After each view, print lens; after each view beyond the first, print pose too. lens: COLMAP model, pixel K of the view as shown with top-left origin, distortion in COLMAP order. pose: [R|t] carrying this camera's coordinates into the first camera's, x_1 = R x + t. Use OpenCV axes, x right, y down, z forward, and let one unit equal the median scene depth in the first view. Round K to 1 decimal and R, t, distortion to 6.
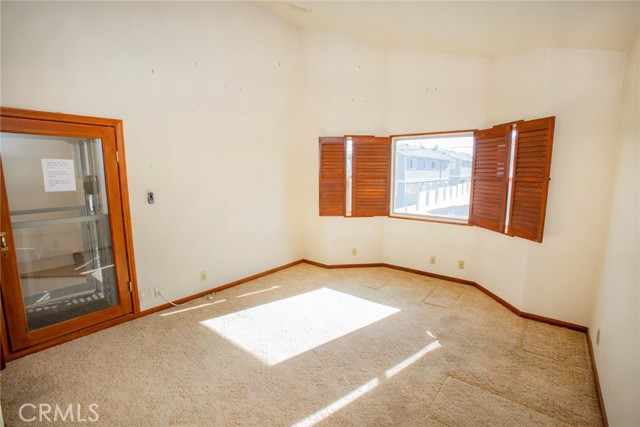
lens RADIAL K [[297.8, 0, 321.0], [0, 297.8, 204.0], [0, 0, 1]] dist [0.000015, 0.000322]
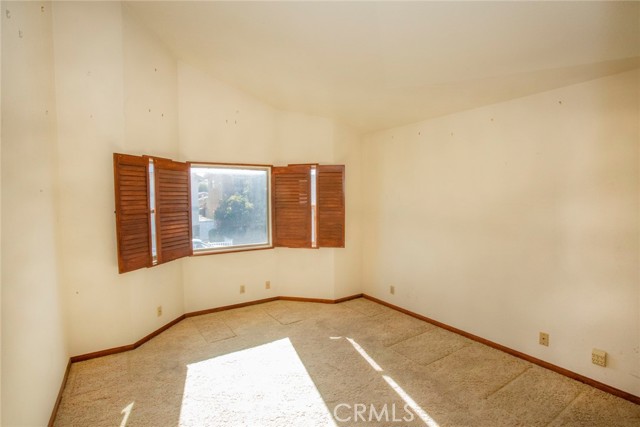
lens RADIAL K [[306.7, 0, 320.0], [0, 306.7, 213.5], [0, 0, 1]] dist [-0.052167, 0.000915]
pose [[0.342980, -0.049212, 0.938053, -0.625556], [0.122424, 0.992451, 0.007304, -0.054866], [-0.931331, 0.112335, 0.346415, 0.482221]]
